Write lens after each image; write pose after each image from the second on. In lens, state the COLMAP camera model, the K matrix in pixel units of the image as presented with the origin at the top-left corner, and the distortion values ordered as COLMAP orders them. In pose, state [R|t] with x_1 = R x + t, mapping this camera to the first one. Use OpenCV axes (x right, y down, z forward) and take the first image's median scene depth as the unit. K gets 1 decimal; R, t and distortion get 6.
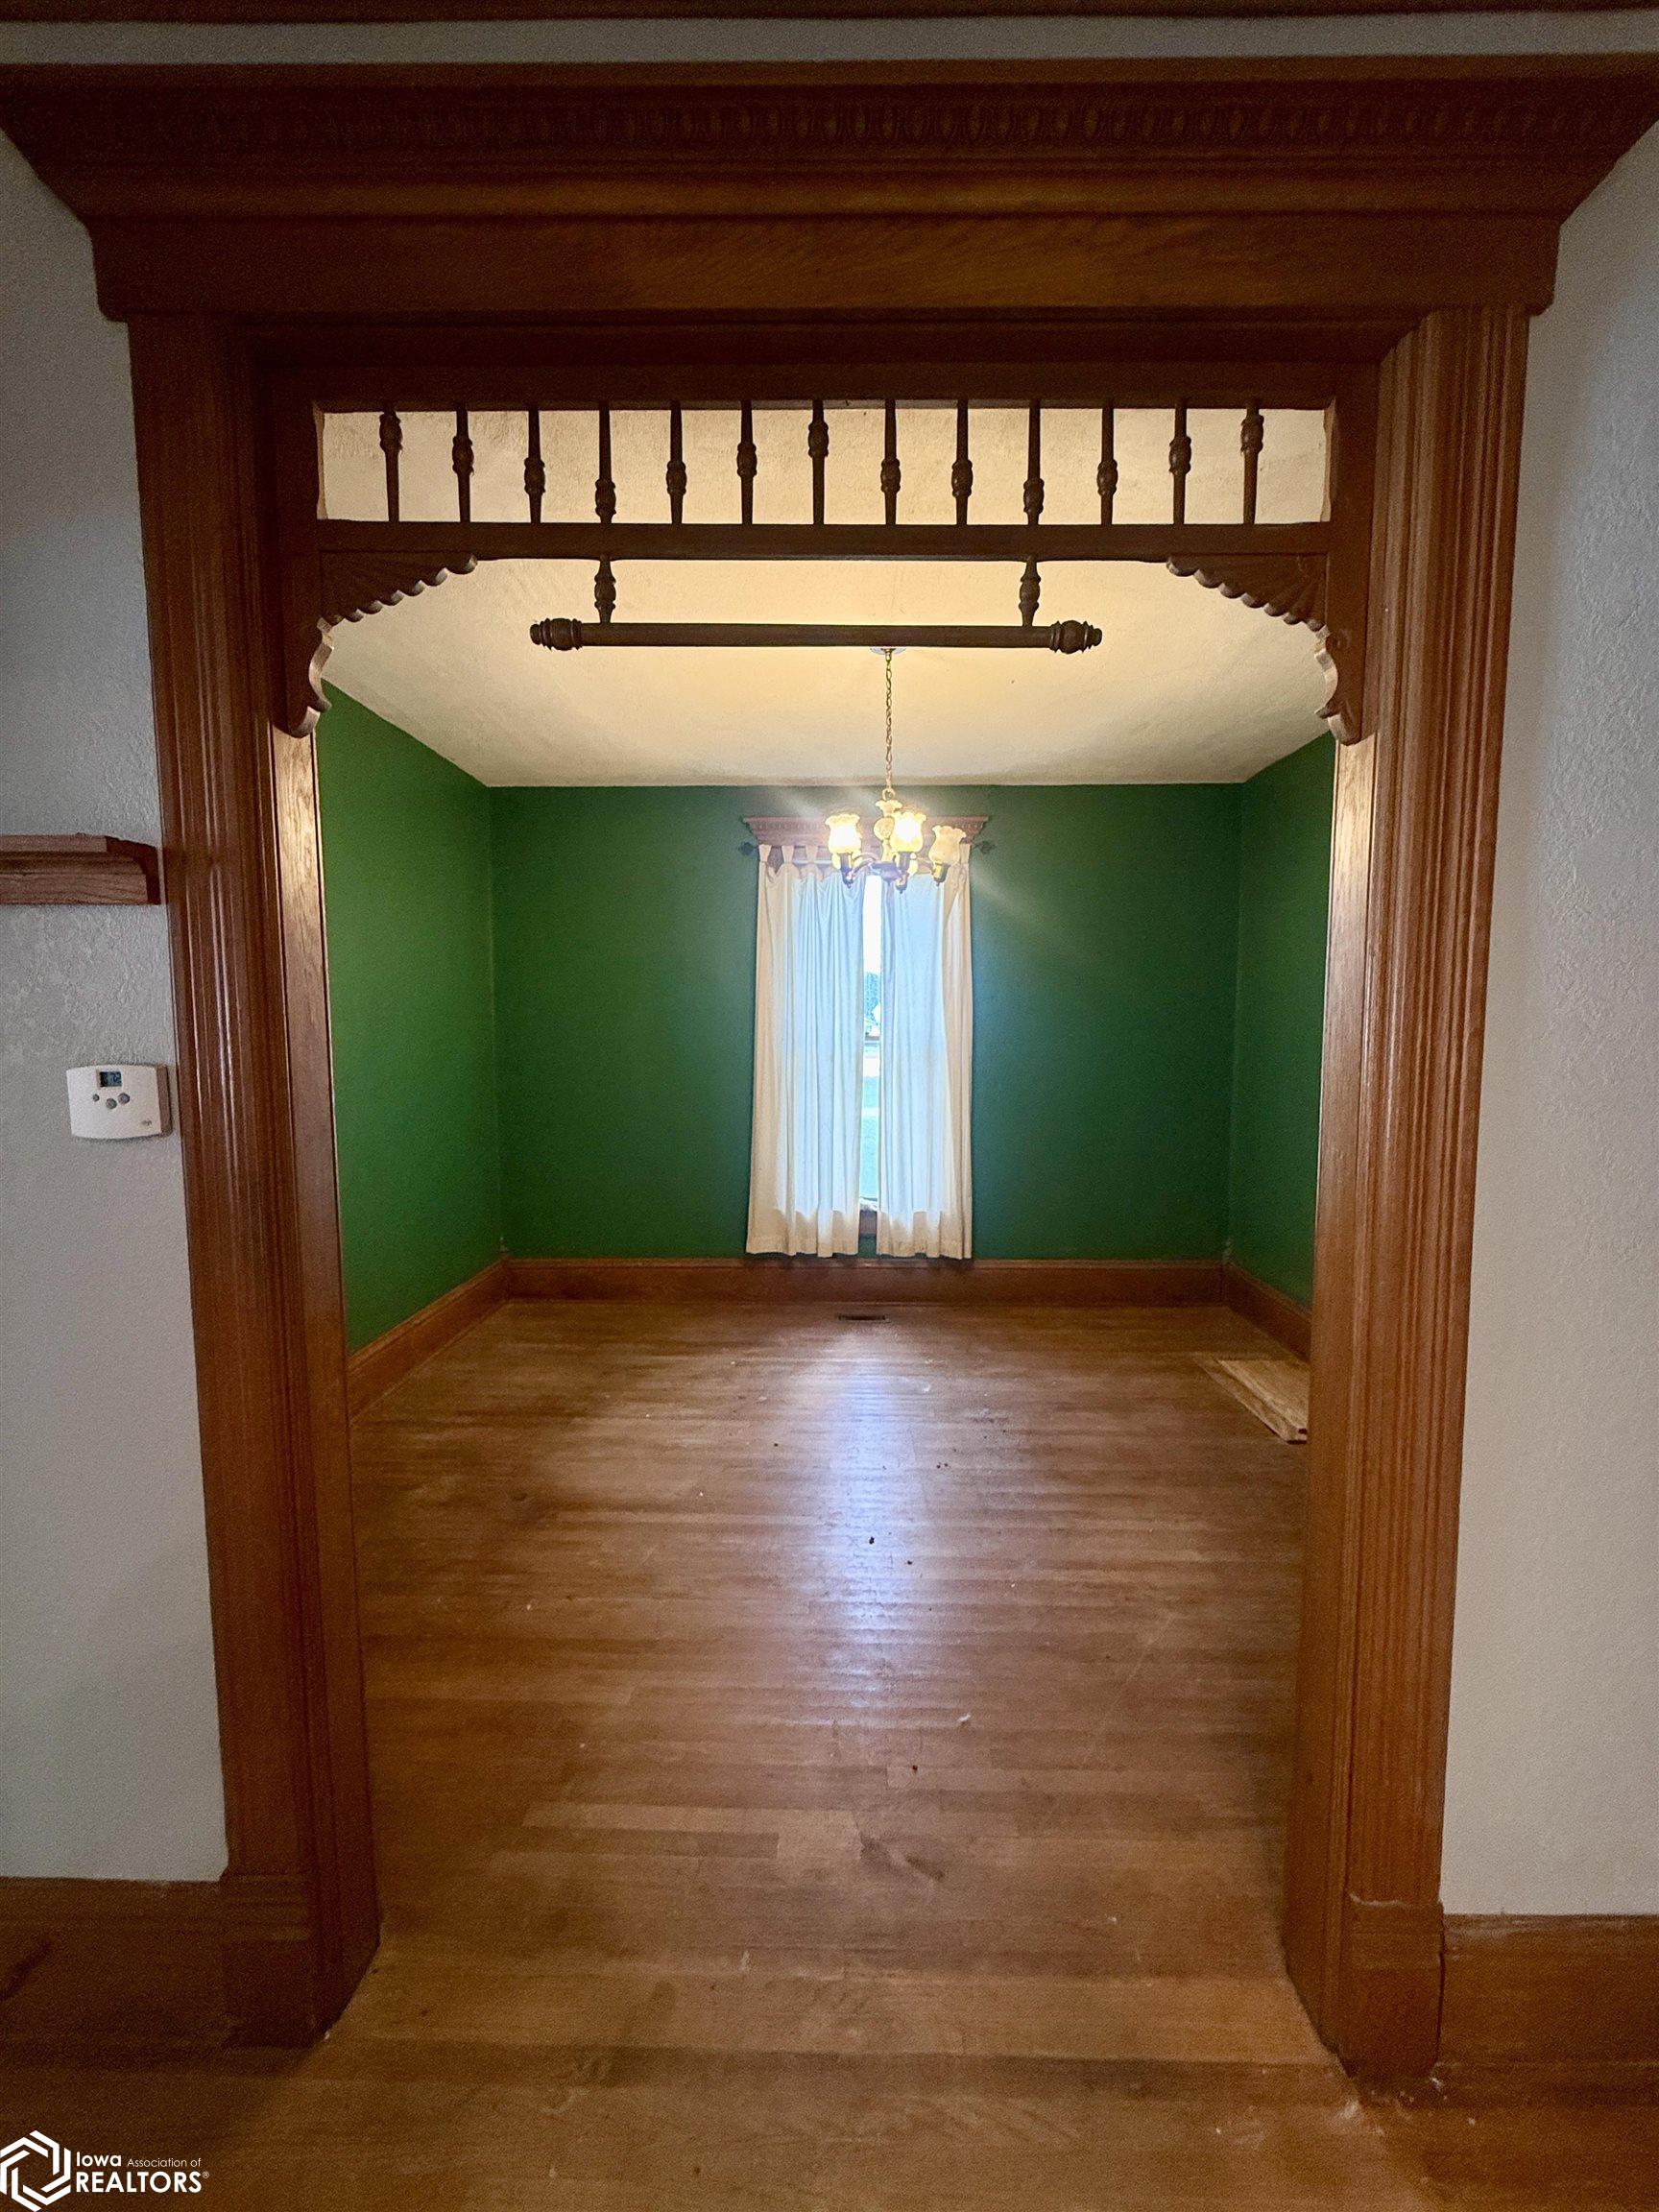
lens RADIAL K [[884.2, 0, 829.6], [0, 884.2, 1106.0], [0, 0, 1]] dist [0.000320, 0.000152]
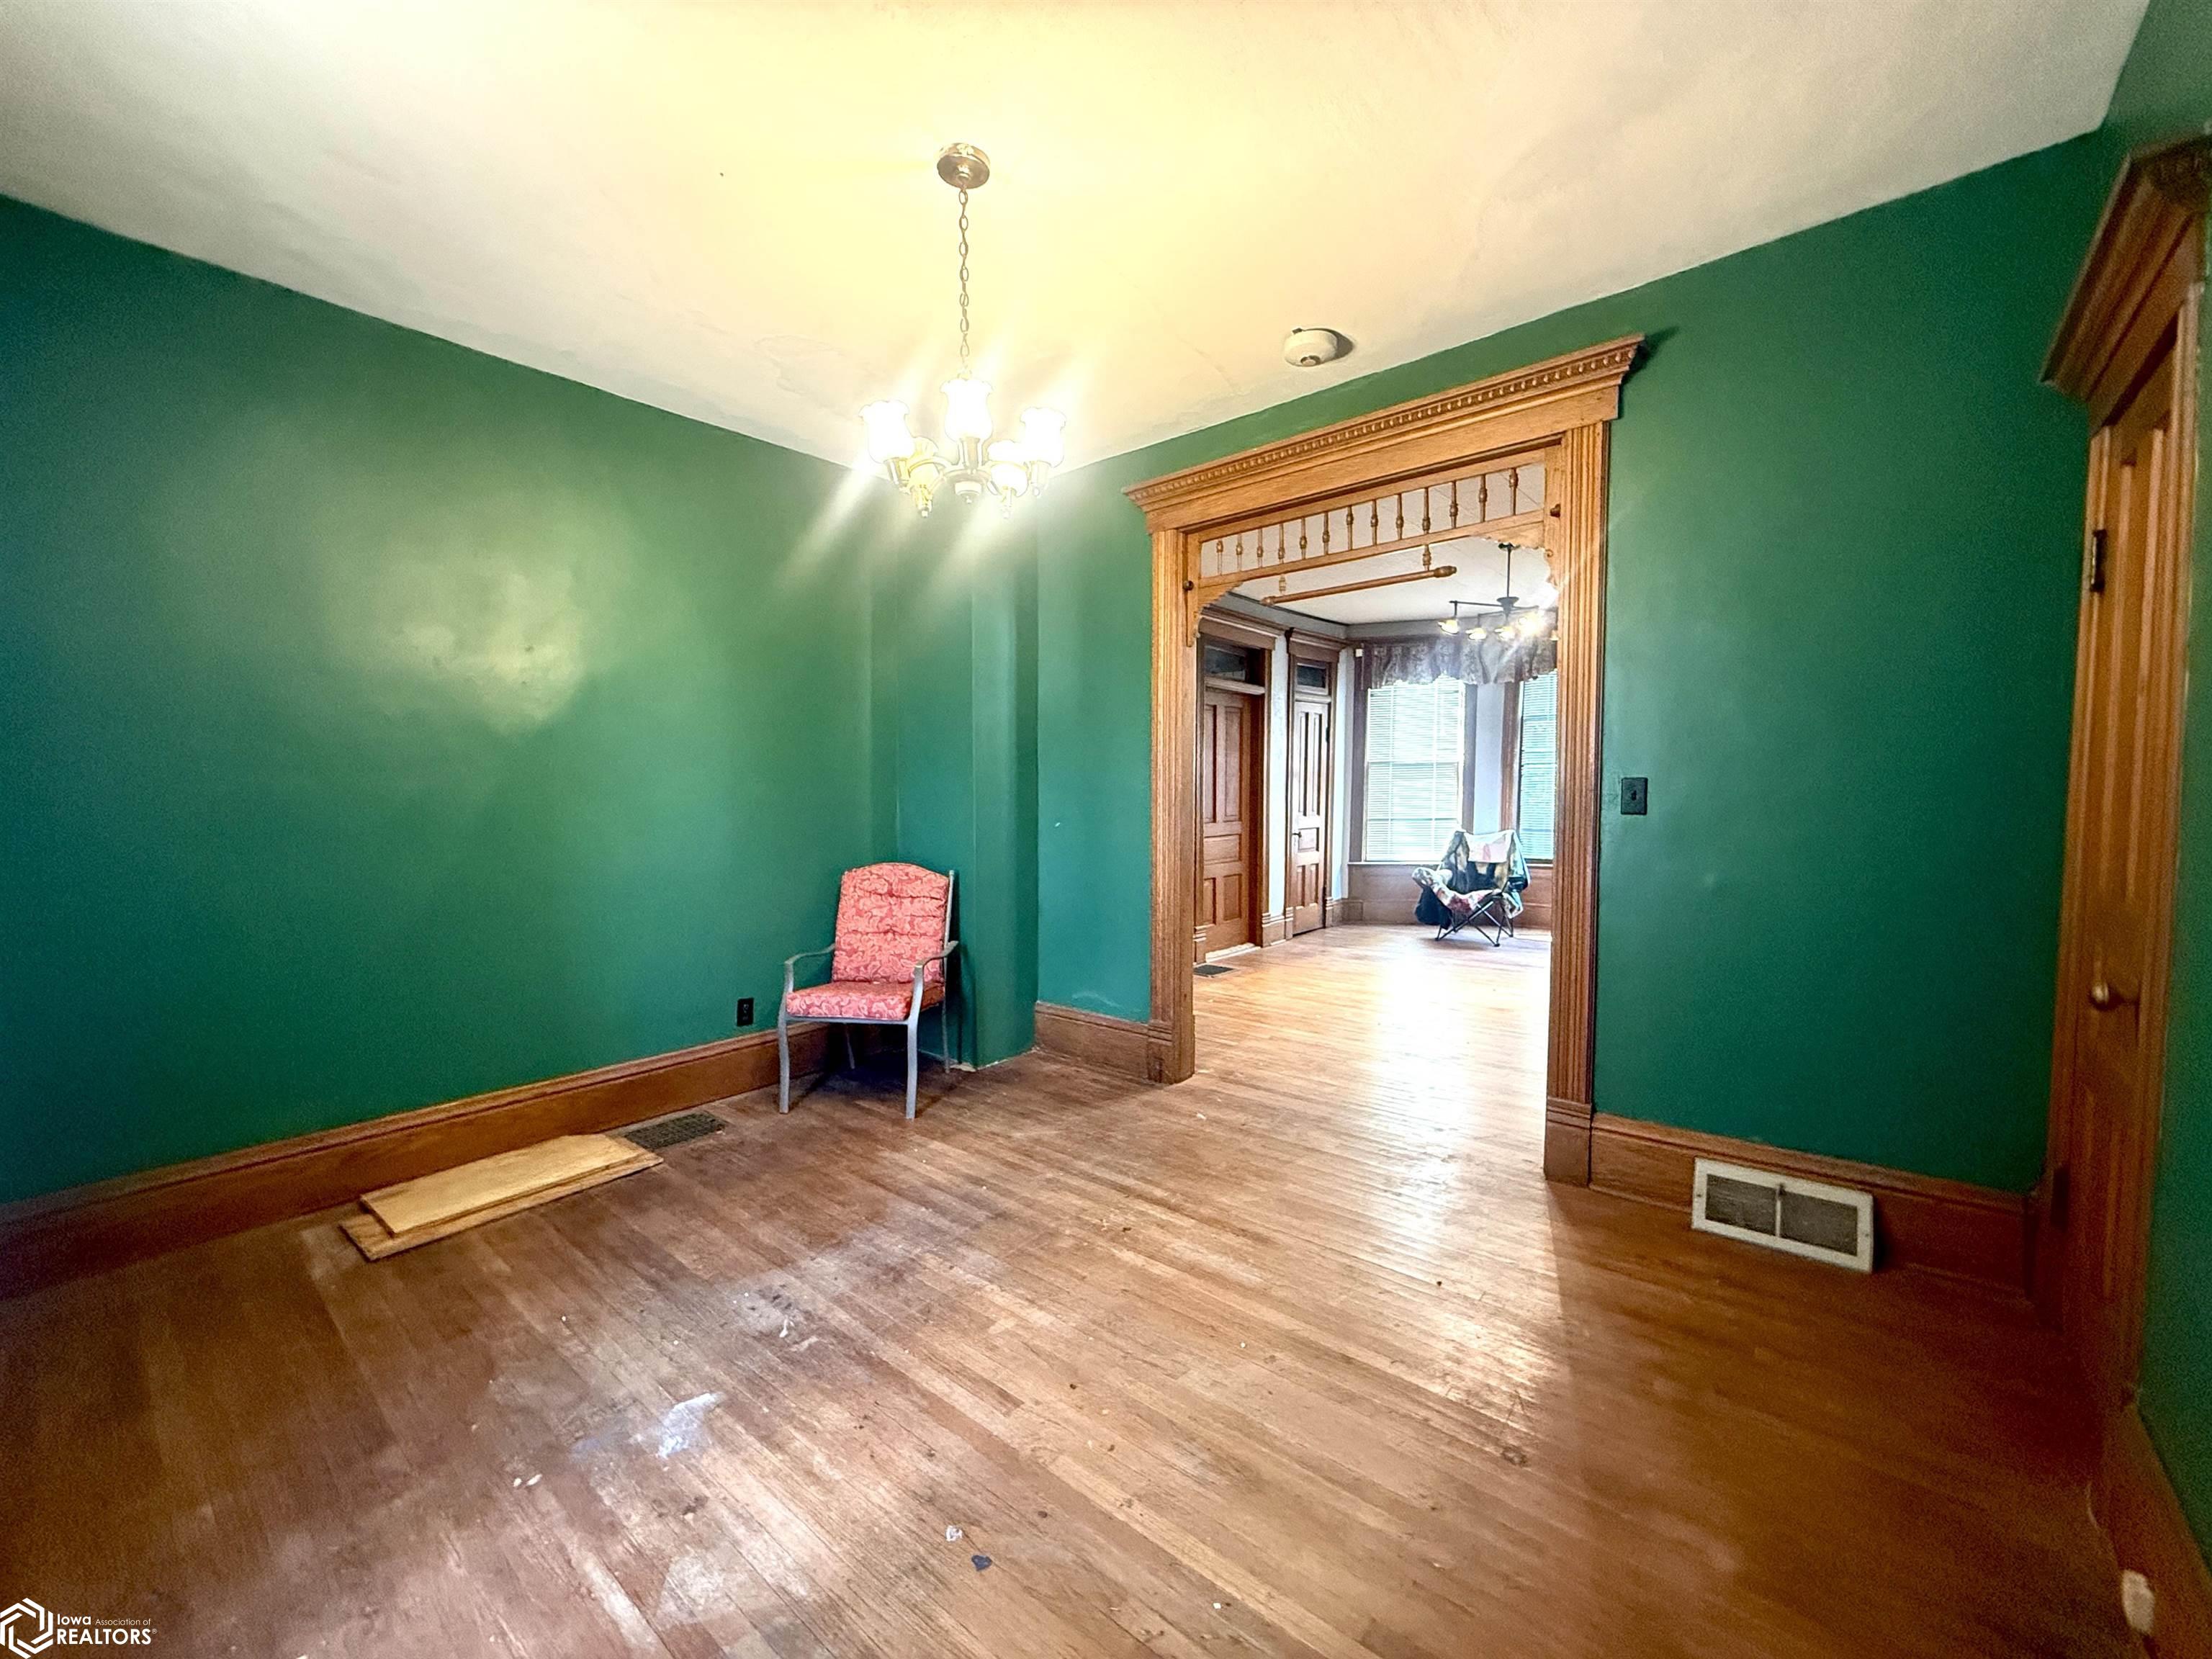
lens RADIAL K [[884.2, 0, 1101.5], [0, 884.2, 831.2], [0, 0, 1]] dist [0.000320, 0.000152]
pose [[-0.776228, -0.028091, 0.629826, -0.353701], [0.060157, 0.991149, 0.118346, -0.046089], [-0.627575, 0.129751, -0.767668, 1.120455]]
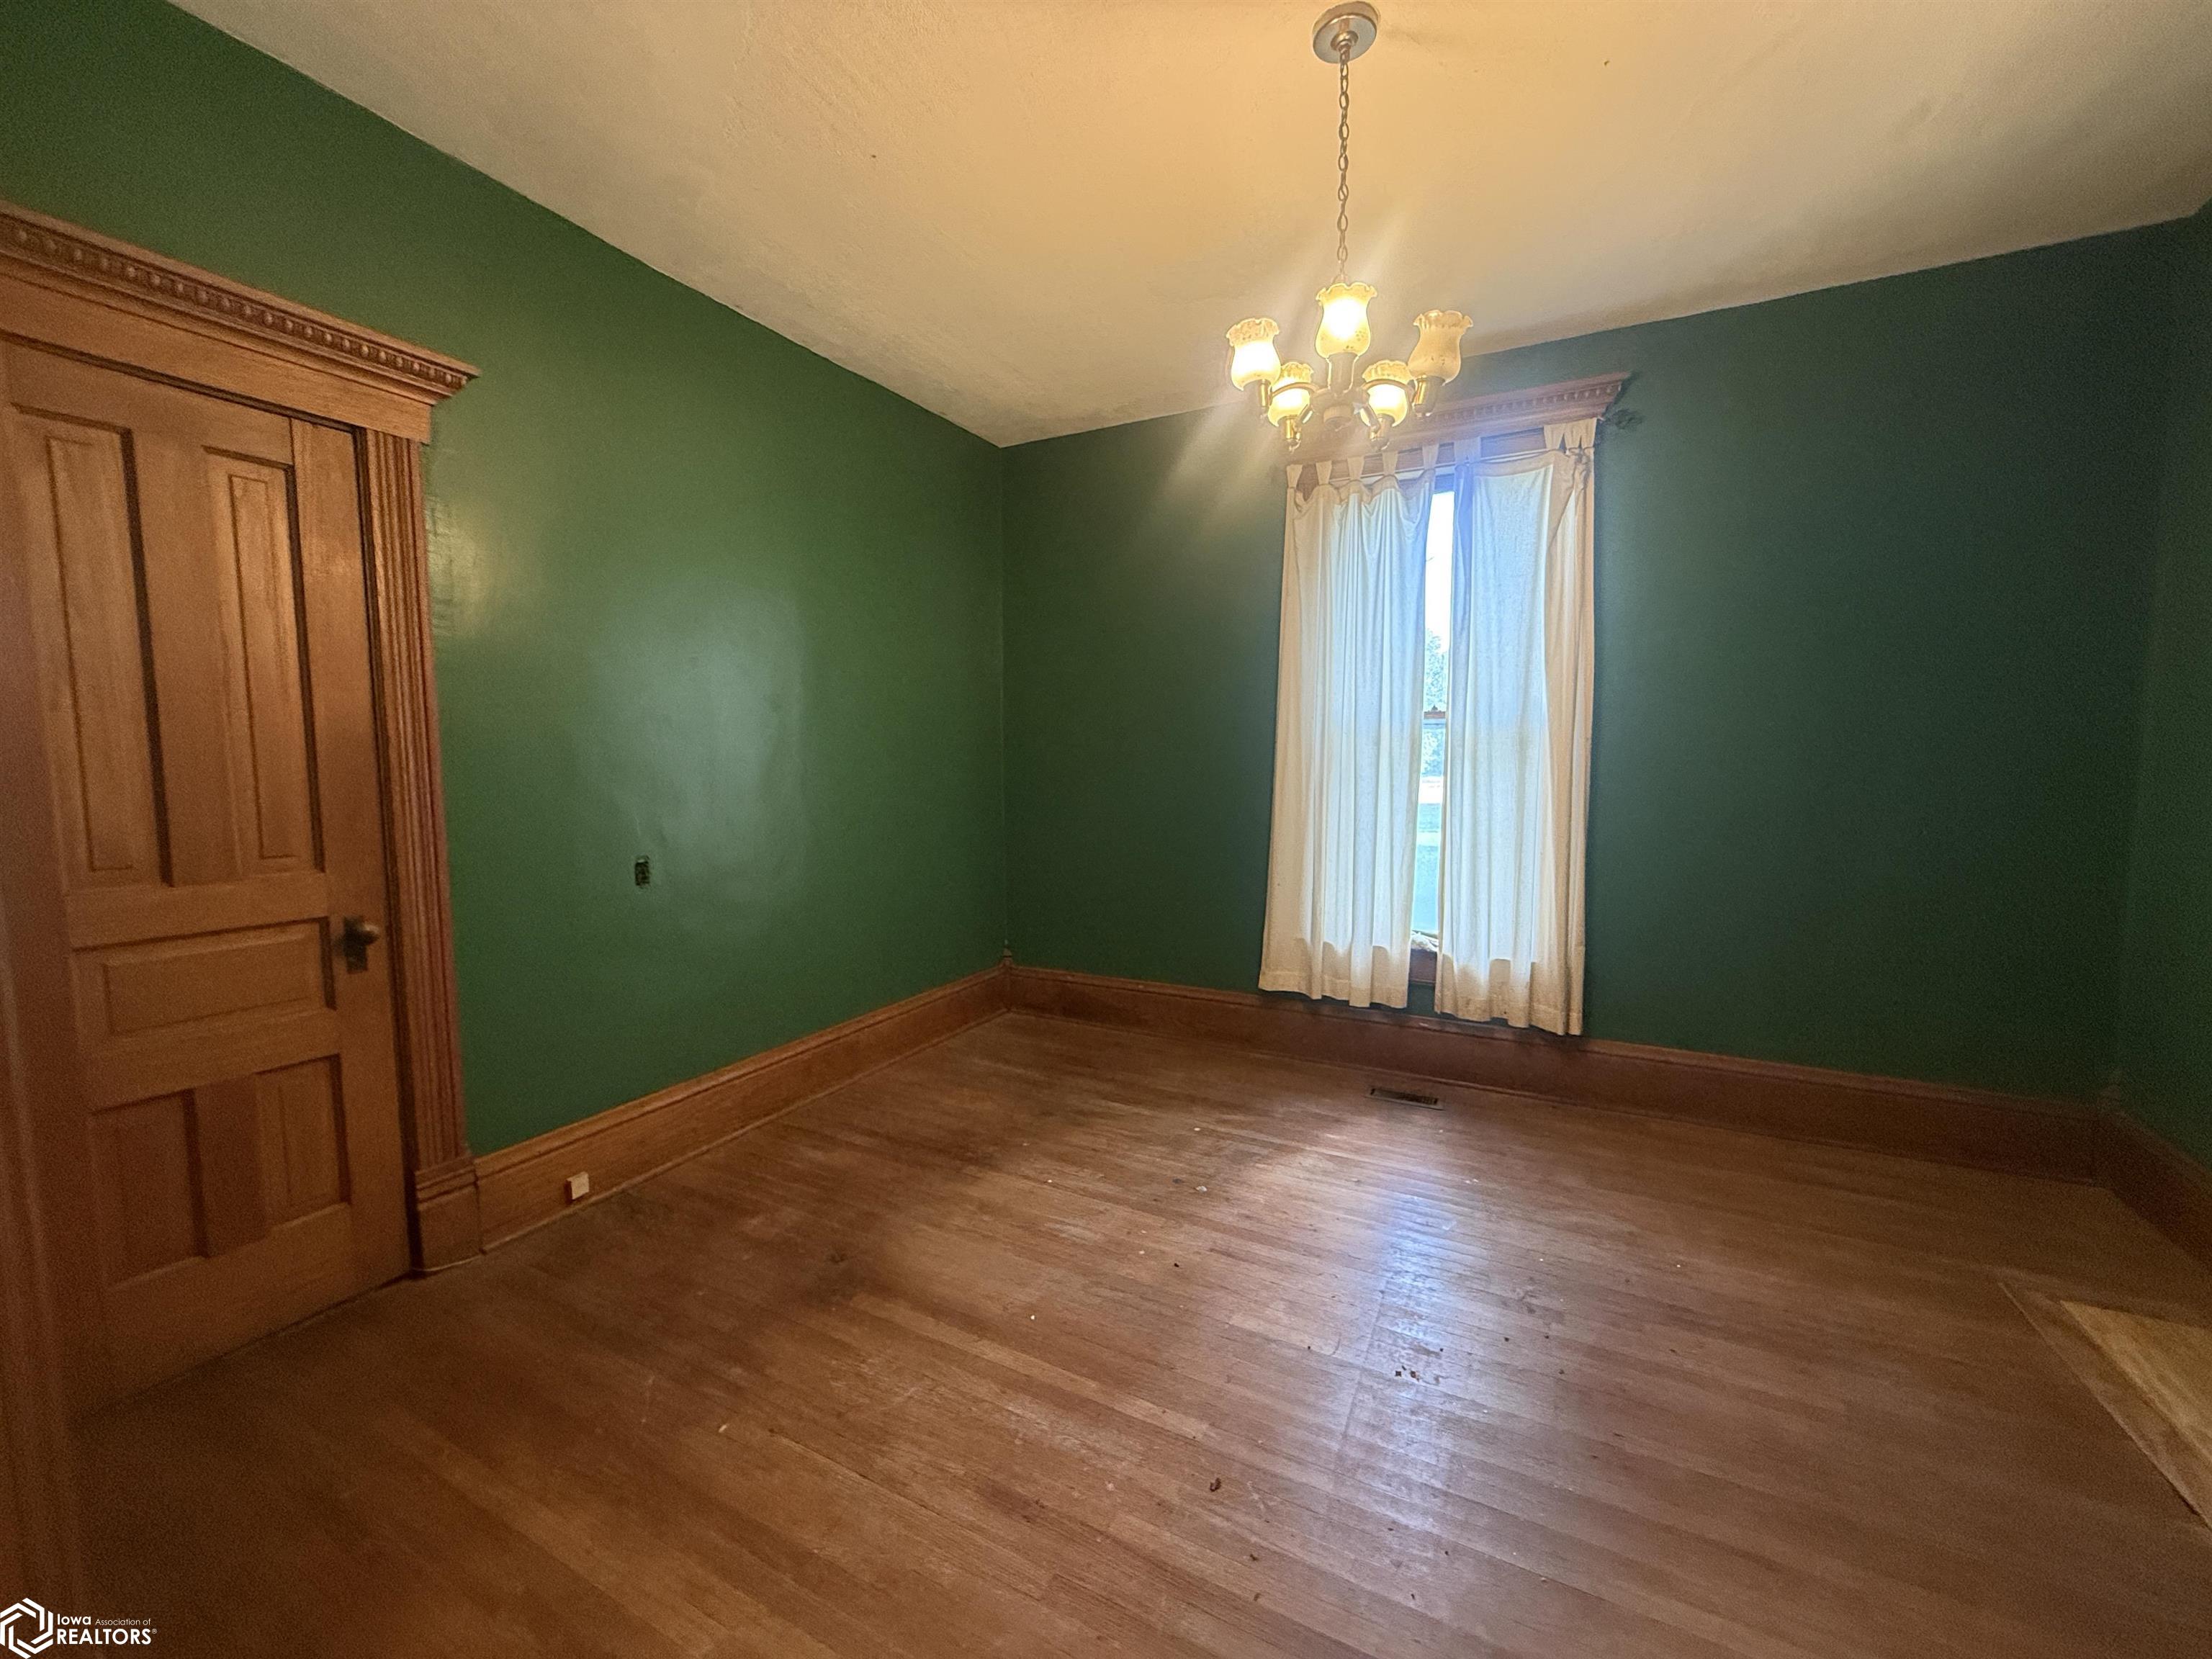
lens RADIAL K [[884.2, 0, 1102.1], [0, 884.2, 827.4], [0, 0, 1]] dist [0.000320, 0.000152]
pose [[0.894563, 0.037433, -0.445371, 0.151542], [-0.035958, 0.999284, 0.011764, 0.020716], [0.445492, 0.005491, 0.895269, 0.269568]]
